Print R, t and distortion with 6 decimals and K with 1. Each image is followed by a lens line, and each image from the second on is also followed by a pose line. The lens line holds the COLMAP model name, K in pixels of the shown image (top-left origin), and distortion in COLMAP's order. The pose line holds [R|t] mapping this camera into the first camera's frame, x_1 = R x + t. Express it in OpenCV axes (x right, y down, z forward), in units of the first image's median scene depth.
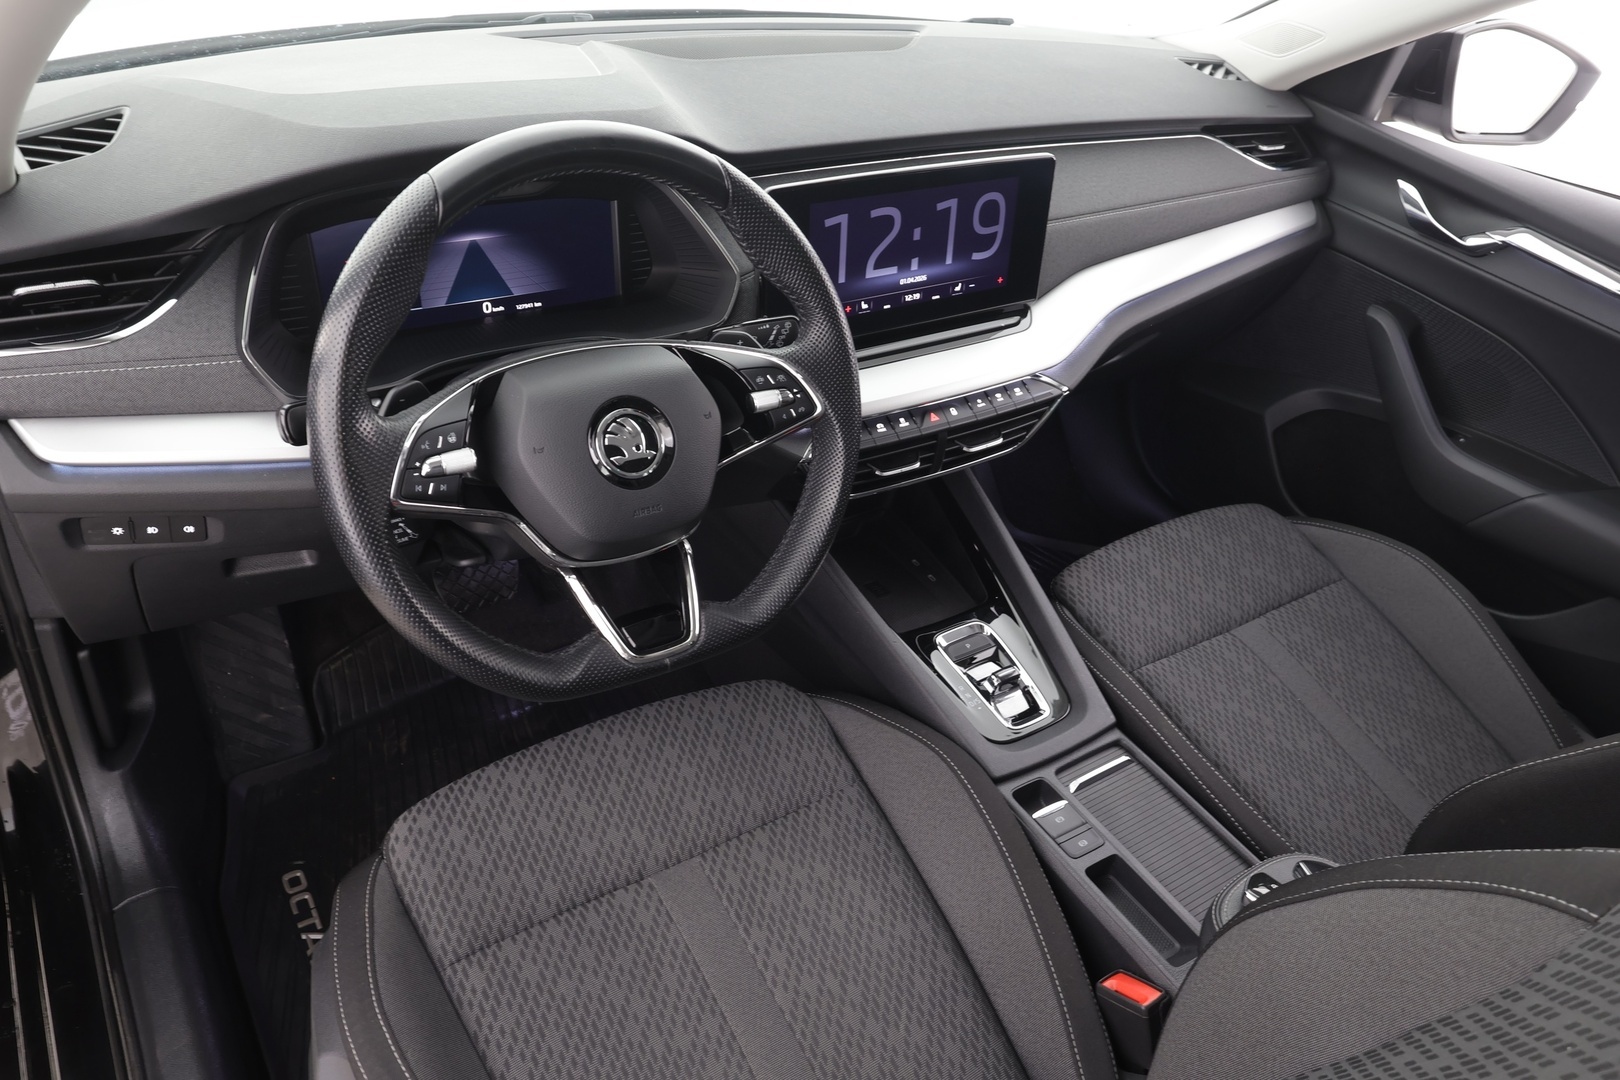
lens RADIAL K [[1149.4, 0, 811.1], [0, 1149.4, 527.1], [0, 0, 1]] dist [-0.033935, -0.000301]
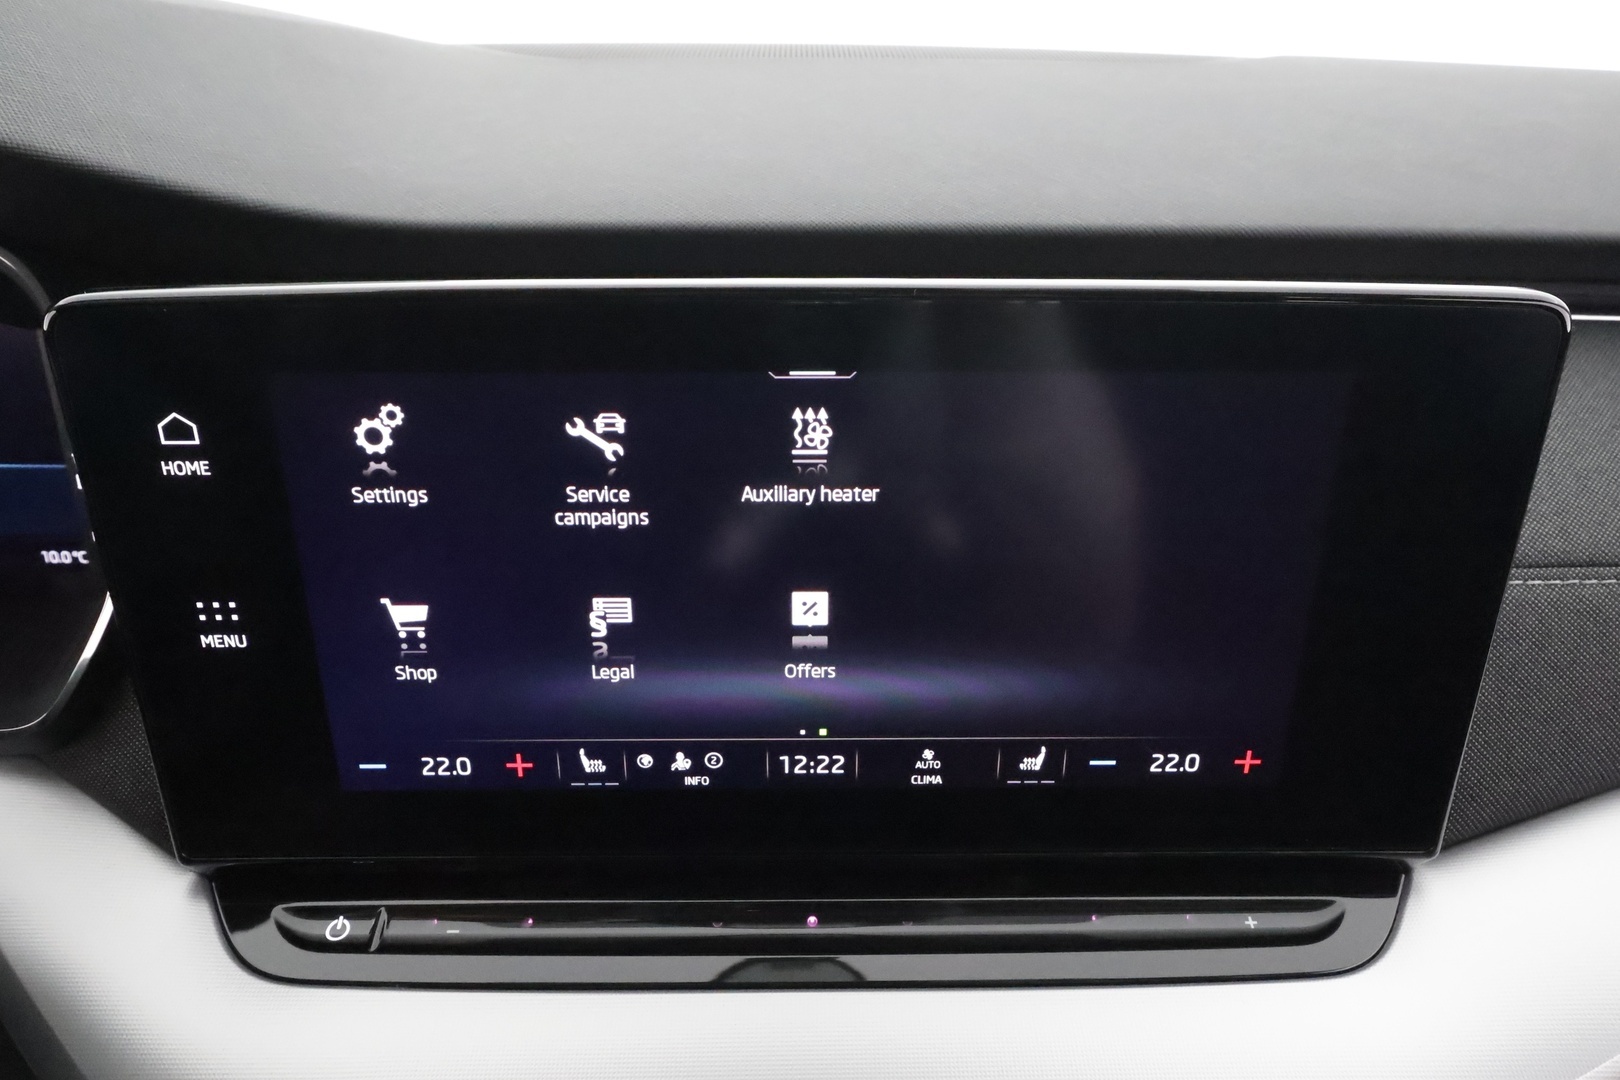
lens RADIAL K [[1061.5, 0, 795.6], [0, 1061.5, 542.4], [0, 0, 1]] dist [-0.001454, -0.000322]
pose [[0.840626, 0.131443, -0.525425, 0.272089], [-0.240854, 0.959627, -0.145275, -0.277890], [0.485116, 0.248672, 0.838346, 1.007806]]
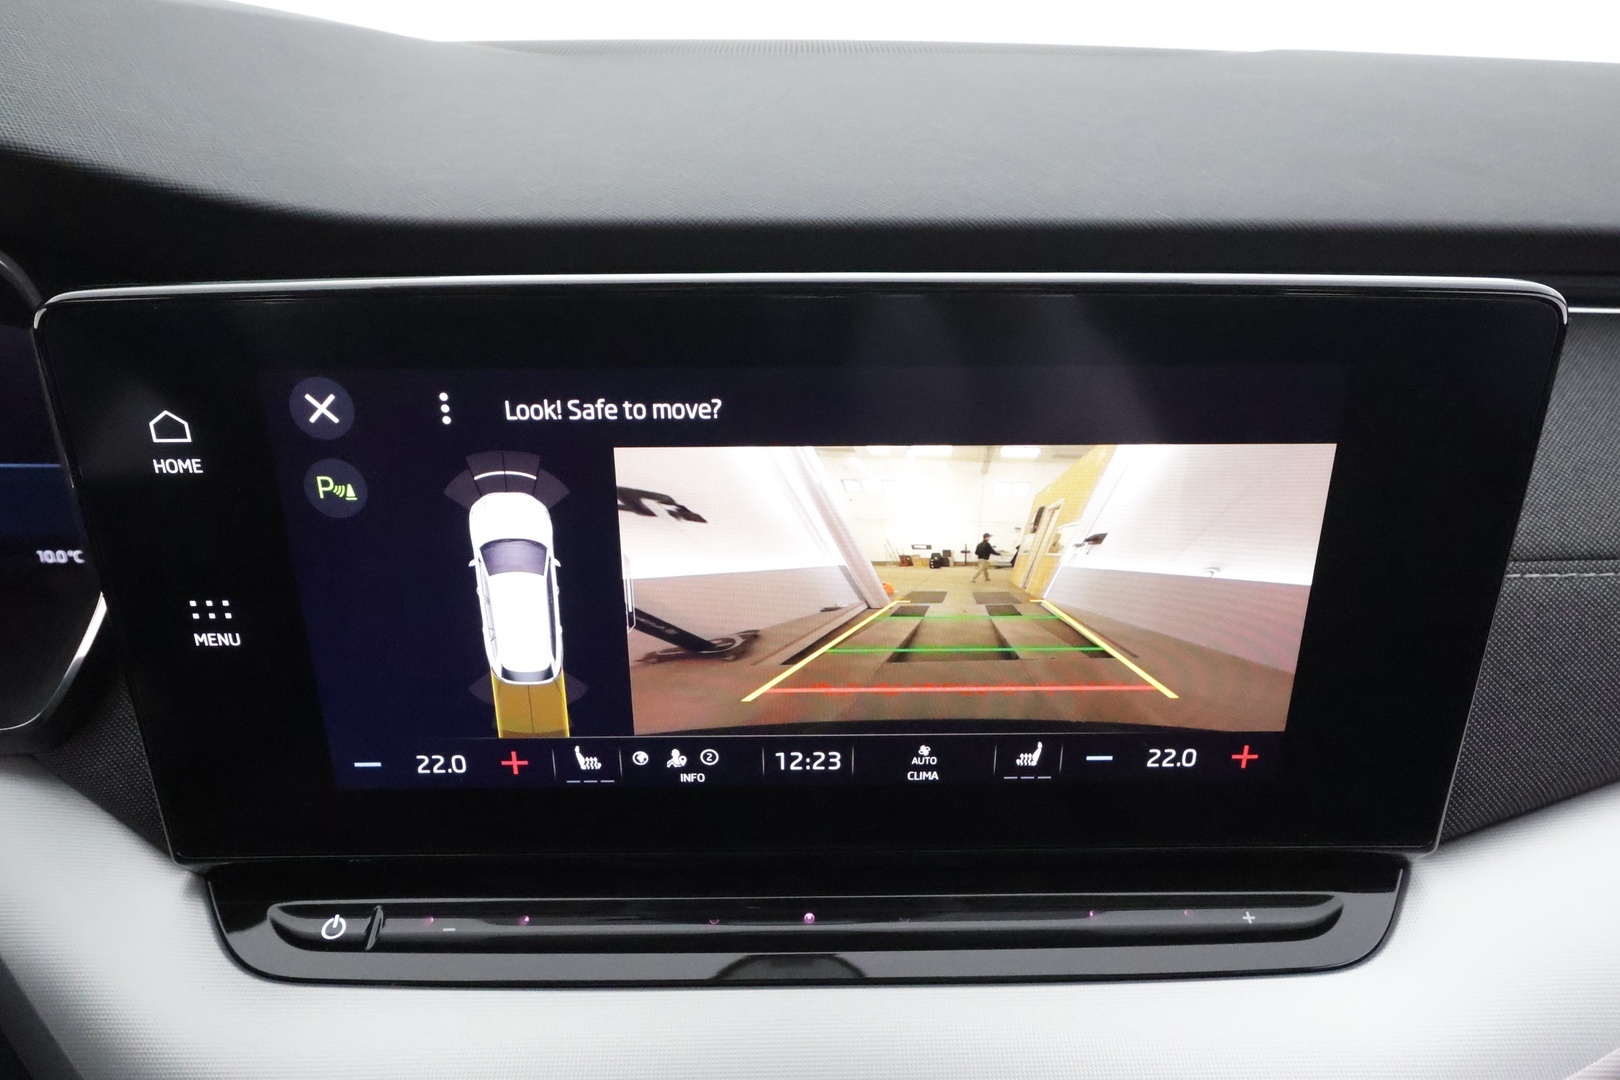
lens RADIAL K [[1062.4, 0, 834.1], [0, 1062.4, 538.7], [0, 0, 1]] dist [-0.000447, -0.000362]
pose [[0.841023, 0.128623, -0.525487, 0.283051], [-0.237292, 0.960609, -0.144648, -0.281221], [0.486183, 0.246346, 0.838415, 1.014688]]
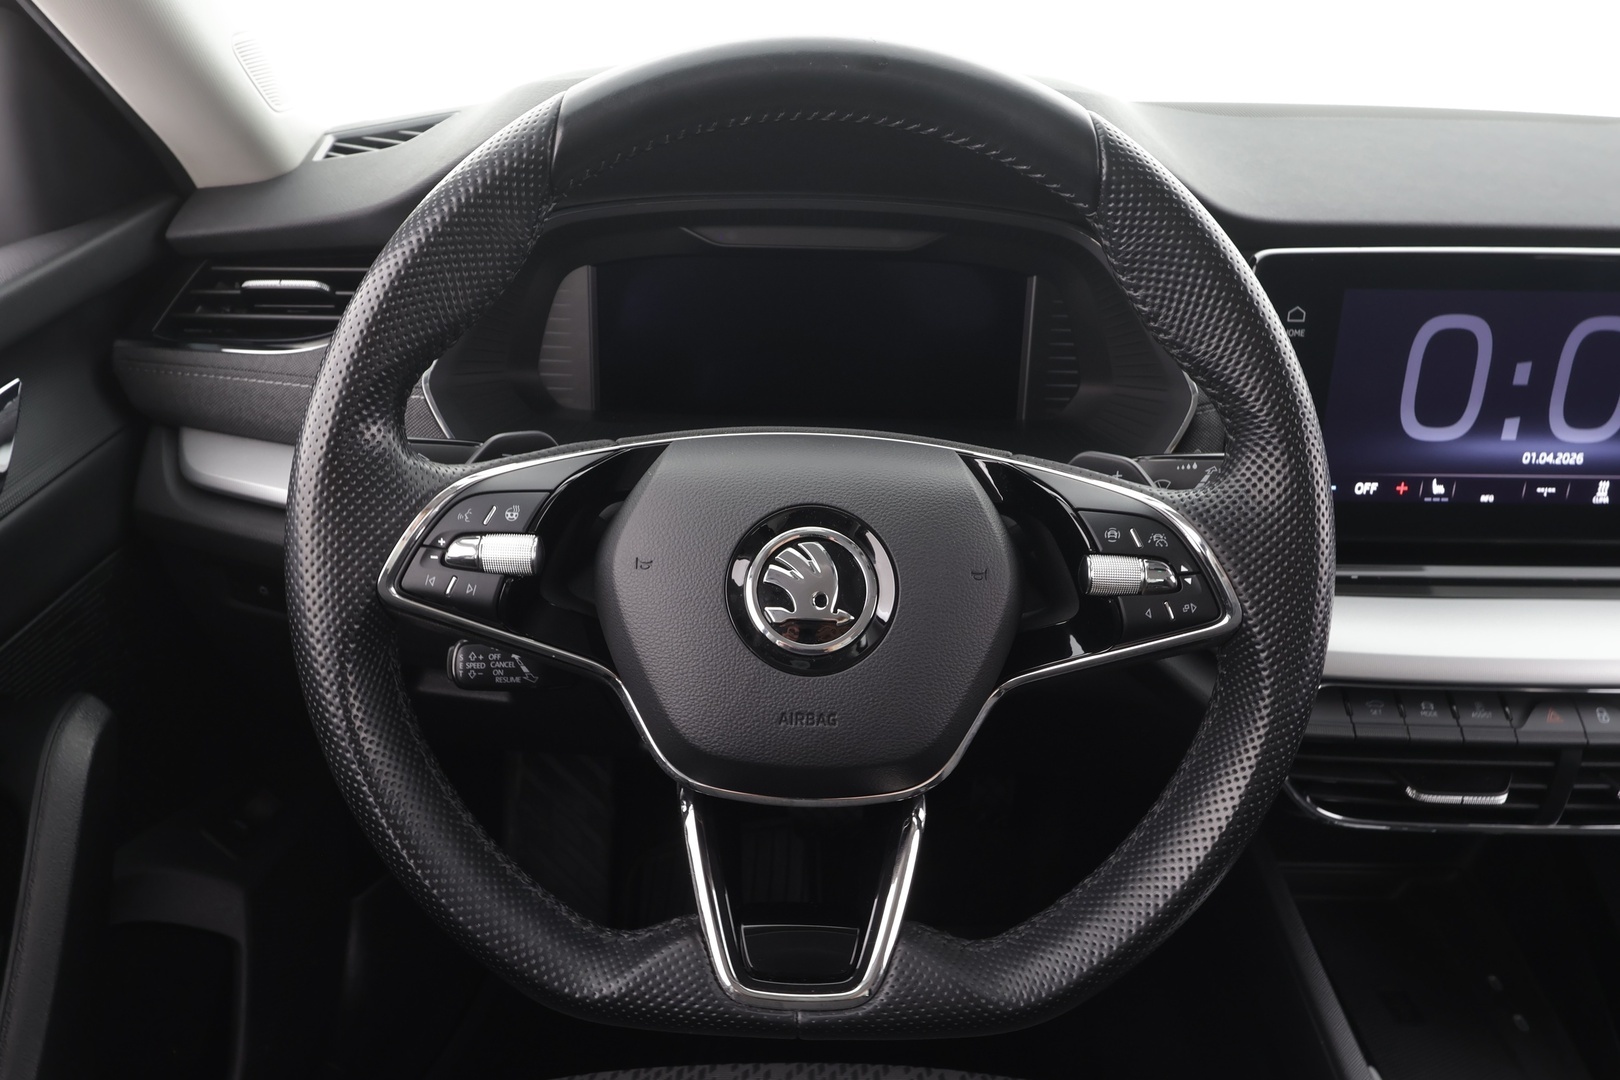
lens RADIAL K [[1149.4, 0, 811.1], [0, 1149.4, 527.1], [0, 0, 1]] dist [-0.033935, -0.000301]
pose [[0.823653, 0.140685, -0.549366, 0.127472], [-0.258905, 0.955174, -0.143563, -0.021666], [0.504543, 0.260480, 0.823156, 0.503134]]
